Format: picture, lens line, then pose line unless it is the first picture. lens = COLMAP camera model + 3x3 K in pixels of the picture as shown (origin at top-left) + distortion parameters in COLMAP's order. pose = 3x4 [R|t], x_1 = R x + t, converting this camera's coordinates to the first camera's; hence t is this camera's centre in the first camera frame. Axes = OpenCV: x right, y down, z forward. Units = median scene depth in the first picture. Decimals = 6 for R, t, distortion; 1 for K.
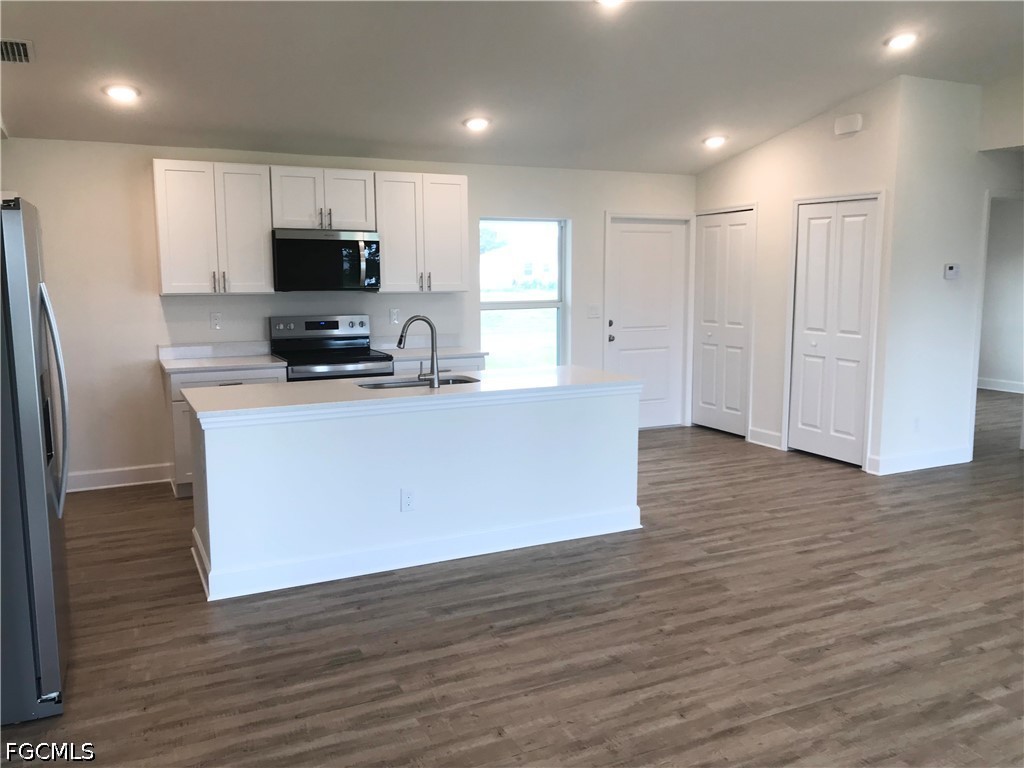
lens RADIAL K [[842.8, 0, 509.5], [0, 842.8, 383.8], [0, 0, 1]] dist [0.020513, 0.006449]
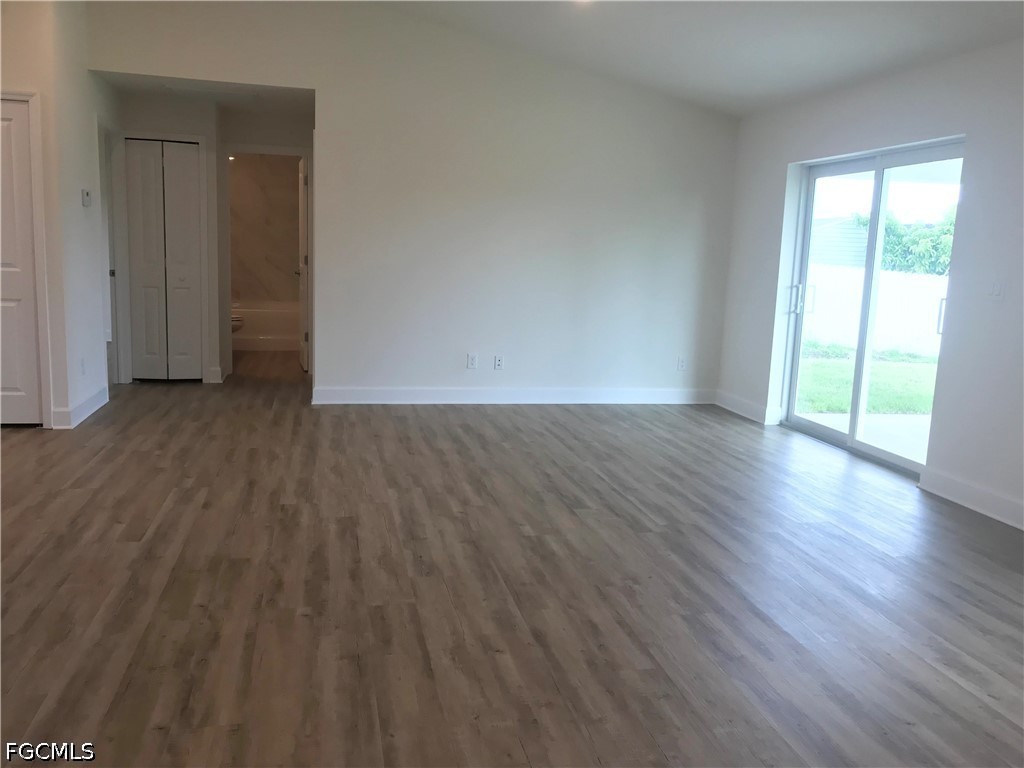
lens RADIAL K [[842.8, 0, 509.5], [0, 842.8, 383.8], [0, 0, 1]] dist [0.020513, 0.006449]
pose [[0.228782, -0.138524, 0.963571, -0.482064], [0.091260, 0.988517, 0.120443, -0.003413], [-0.969191, 0.060380, 0.238796, 0.566826]]
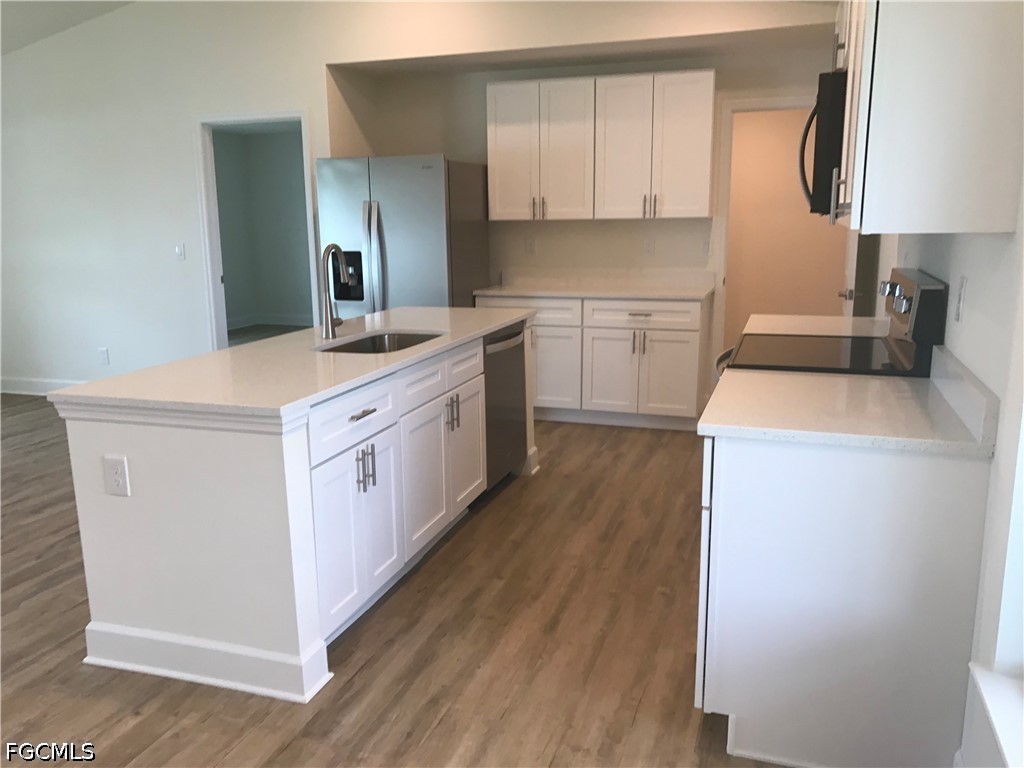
lens RADIAL K [[842.8, 0, 509.5], [0, 842.8, 383.8], [0, 0, 1]] dist [0.020513, 0.006449]
pose [[-0.698648, 0.153231, -0.698864, 0.416010], [-0.084065, 0.952449, 0.292870, -0.238614], [0.710510, 0.263363, -0.652545, 1.948242]]
